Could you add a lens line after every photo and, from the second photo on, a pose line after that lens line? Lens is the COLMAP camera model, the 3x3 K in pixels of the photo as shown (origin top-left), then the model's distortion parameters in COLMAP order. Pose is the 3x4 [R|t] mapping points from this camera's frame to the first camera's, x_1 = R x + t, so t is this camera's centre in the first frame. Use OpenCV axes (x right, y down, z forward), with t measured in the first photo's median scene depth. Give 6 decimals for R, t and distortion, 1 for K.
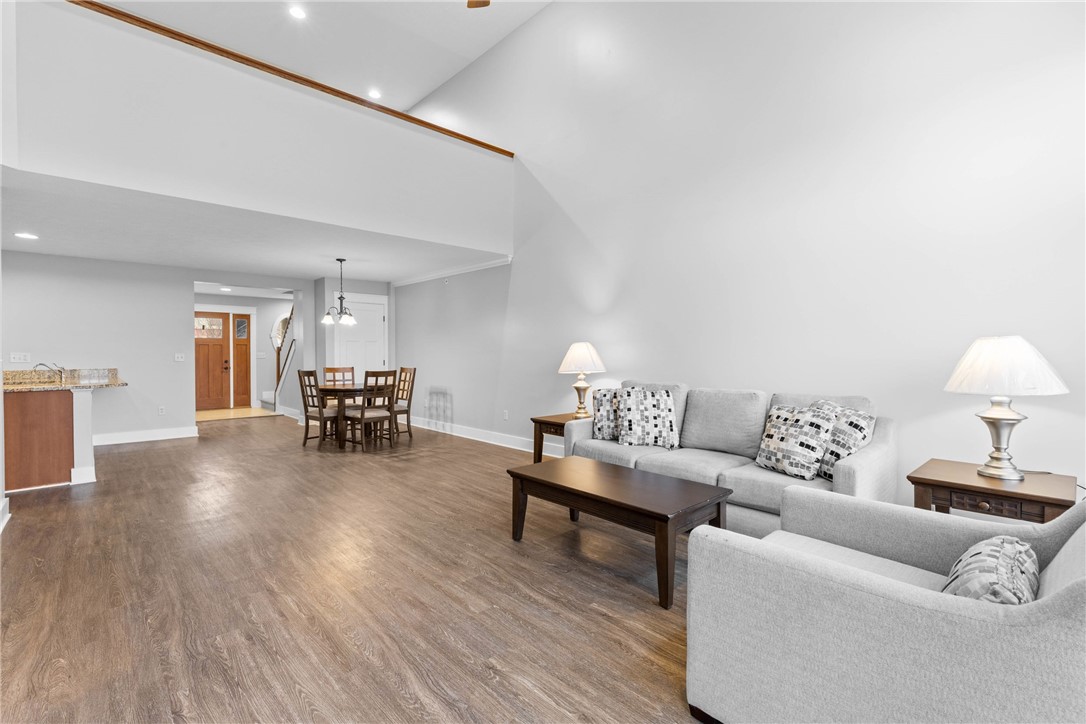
lens RADIAL K [[485.8, 0, 540.7], [0, 485.8, 359.1], [0, 0, 1]] dist [0.005047, -0.000668]
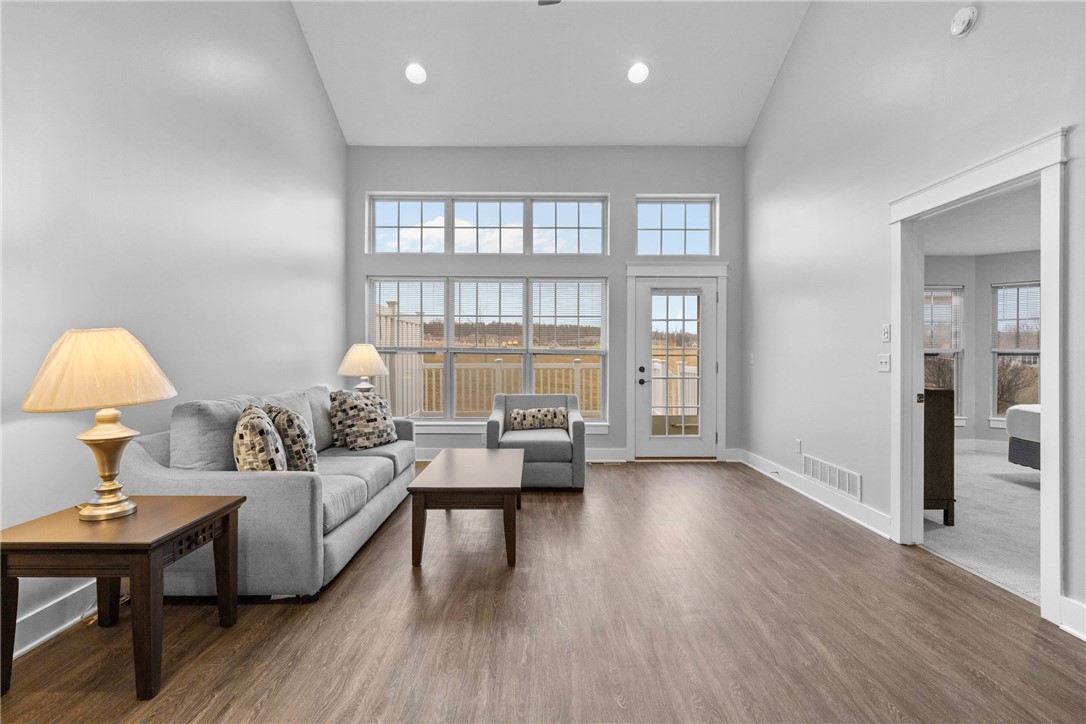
lens RADIAL K [[521.7, 0, 538.3], [0, 521.7, 357.1], [0, 0, 1]] dist [-0.004294, -0.000555]
pose [[-0.735682, -0.007078, 0.677291, -0.649489], [0.007217, 0.999807, 0.018288, -0.020847], [-0.677289, 0.018342, -0.735488, 1.486839]]
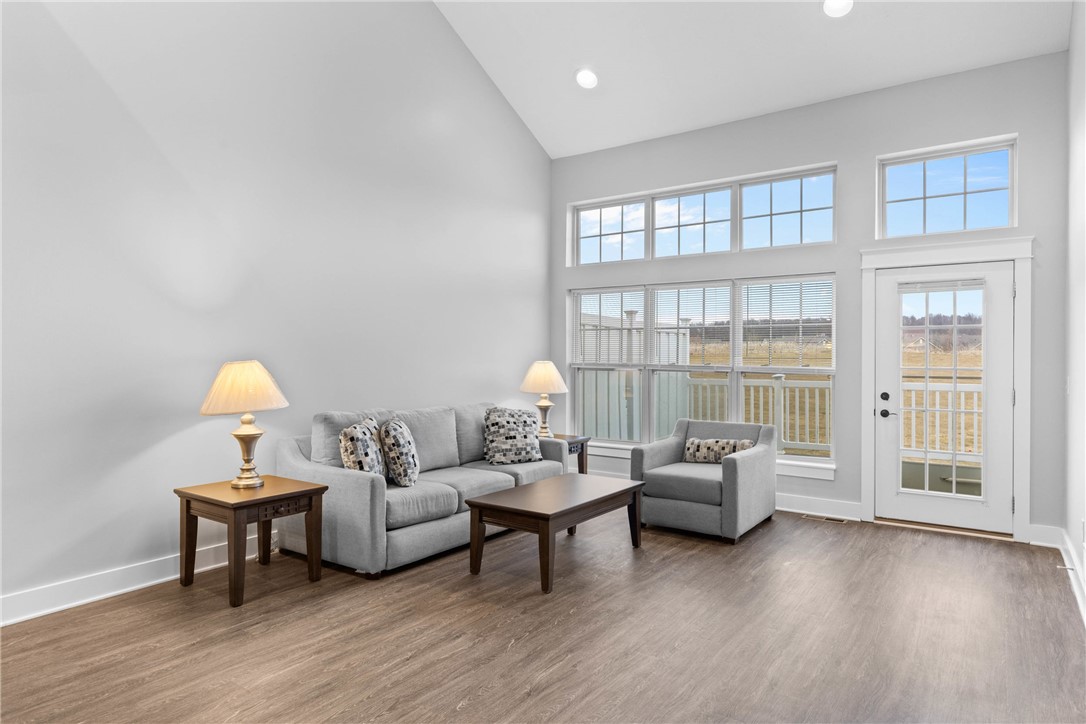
lens RADIAL K [[646.3, 0, 543.2], [0, 646.3, 358.7], [0, 0, 1]] dist [0.000253, 0.001523]
pose [[-0.203664, -0.002802, 0.979037, -1.070177], [0.009399, 0.999944, 0.004817, -0.050301], [-0.978996, 0.010183, -0.203626, 1.112848]]
